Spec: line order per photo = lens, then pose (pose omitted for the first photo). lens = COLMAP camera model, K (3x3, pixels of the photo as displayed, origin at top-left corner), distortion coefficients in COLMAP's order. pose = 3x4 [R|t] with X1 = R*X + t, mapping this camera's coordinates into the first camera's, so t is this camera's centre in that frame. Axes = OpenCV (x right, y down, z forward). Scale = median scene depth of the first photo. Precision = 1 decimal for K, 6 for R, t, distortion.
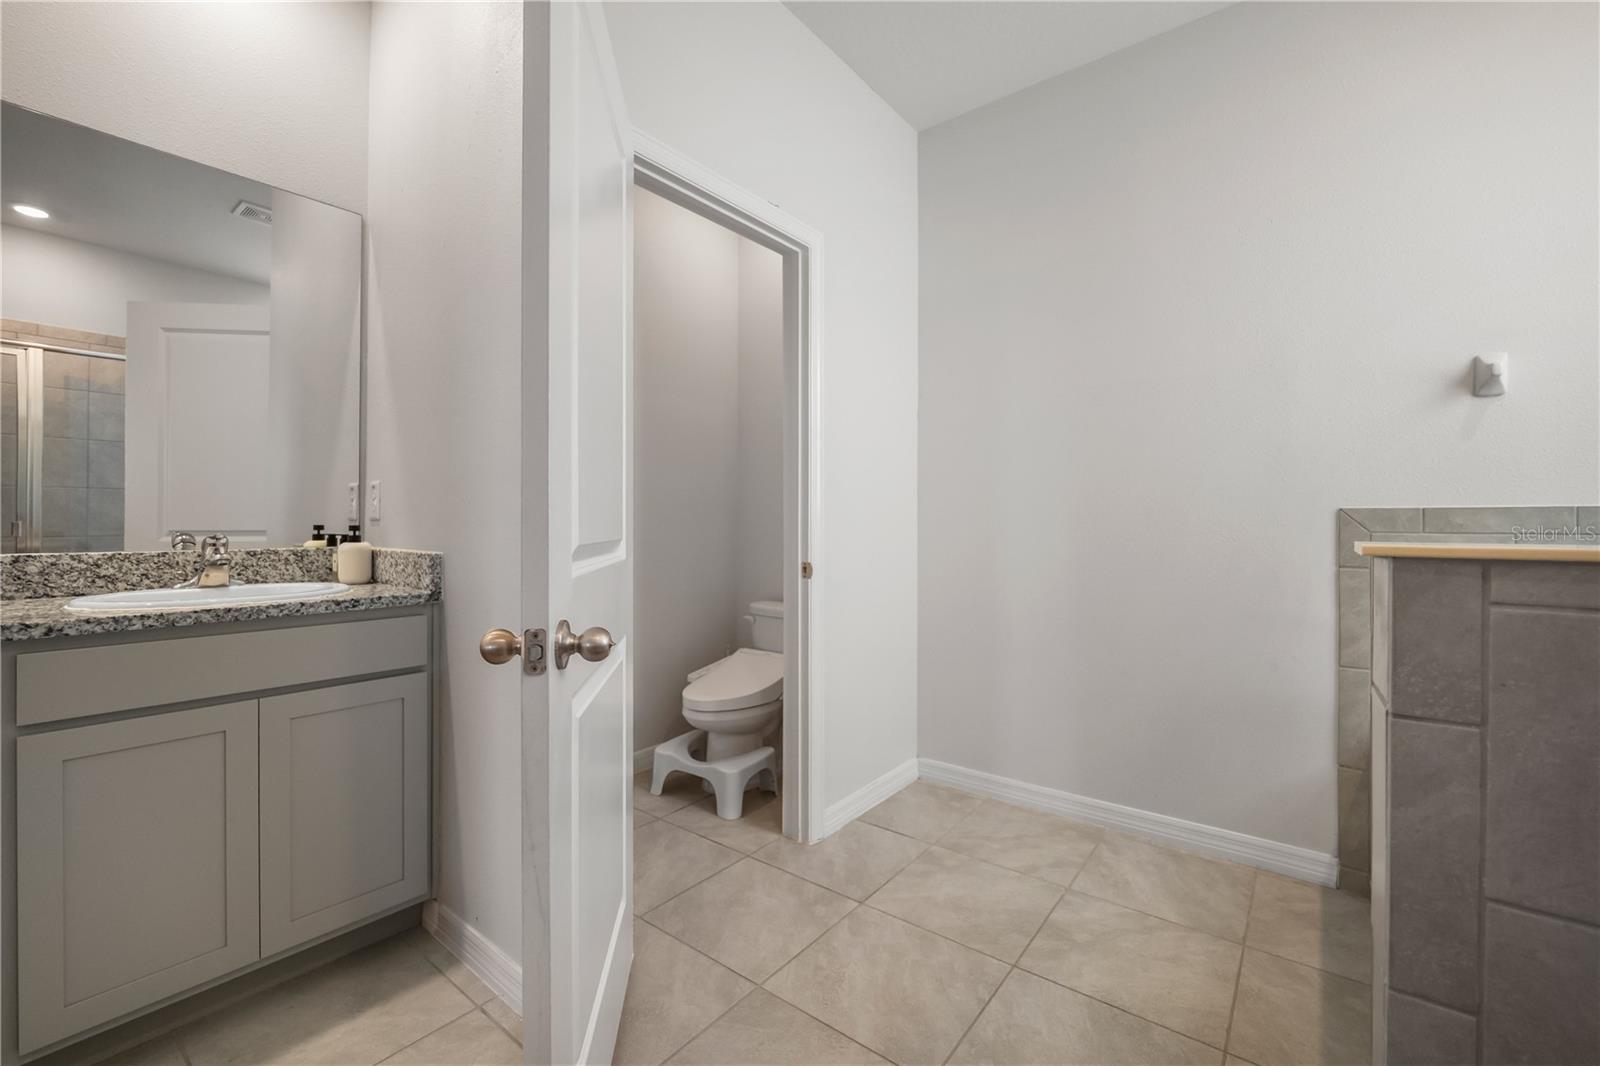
lens RADIAL K [[669.8, 0, 800.7], [0, 669.8, 525.9], [0, 0, 1]] dist [-0.012668, 0.000974]
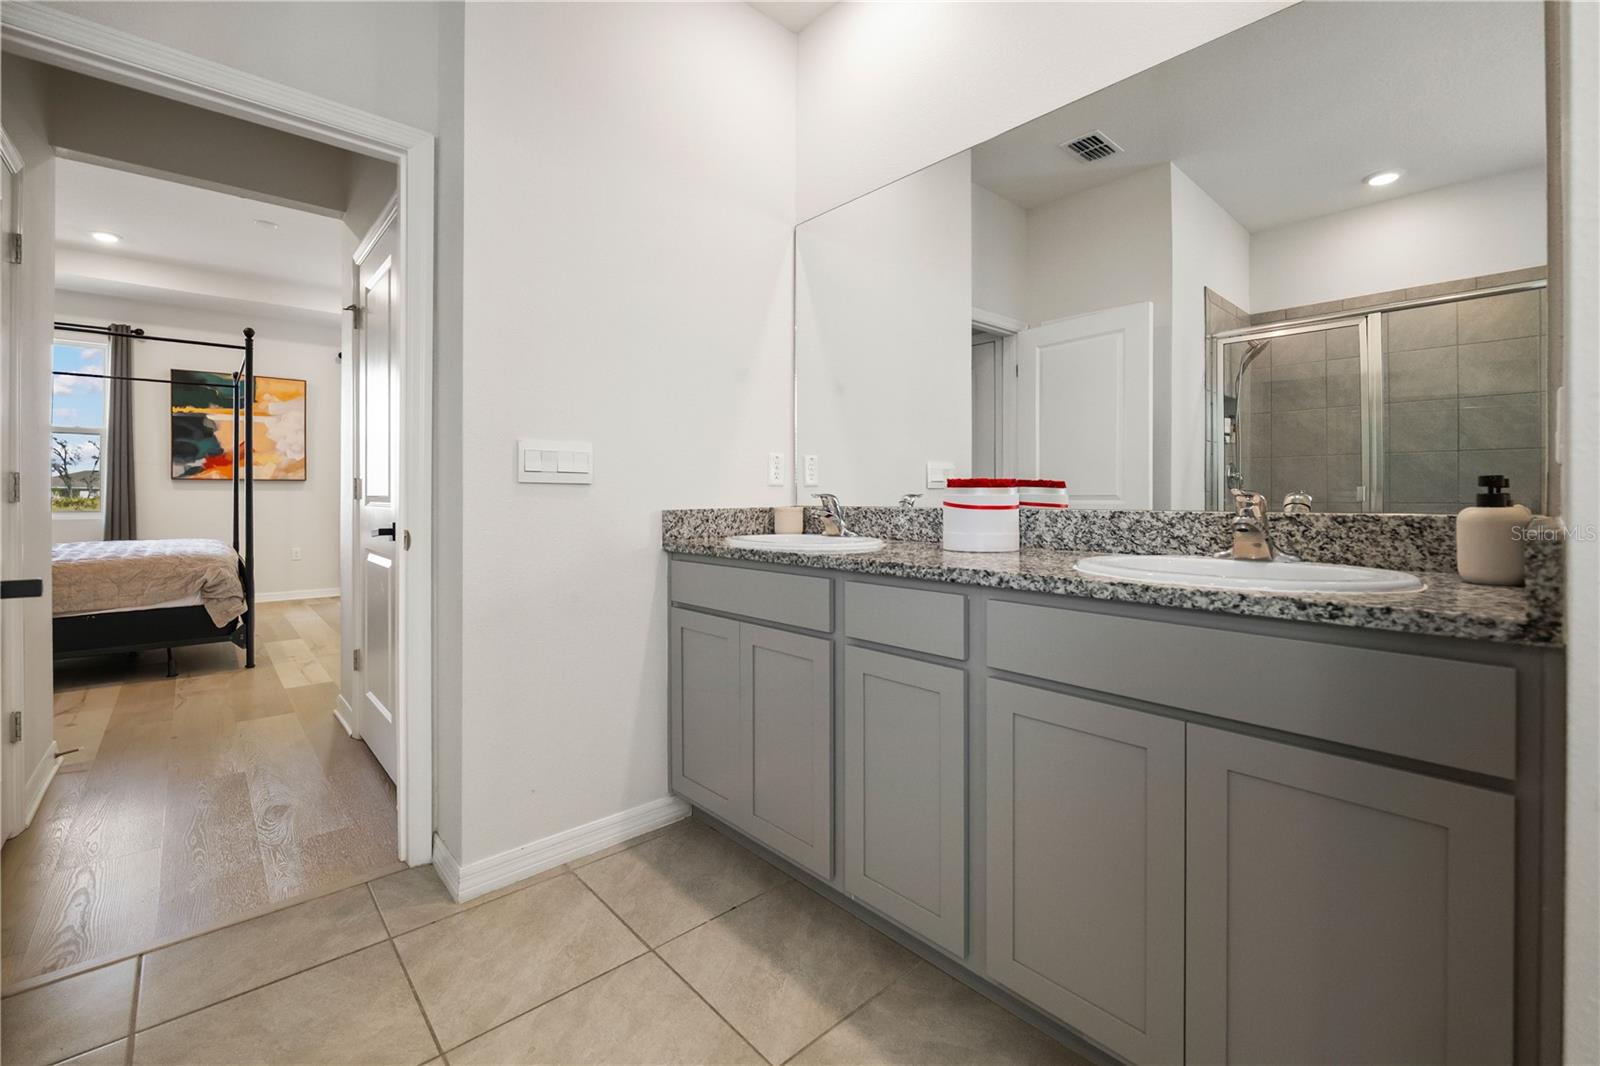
lens RADIAL K [[669.8, 0, 804.1], [0, 669.8, 494.1], [0, 0, 1]] dist [-0.012668, 0.000974]
pose [[-0.177325, -0.005147, -0.984139, -0.045956], [-0.003498, 0.999983, -0.004600, 0.022650], [0.984146, 0.002627, -0.177340, 0.660642]]
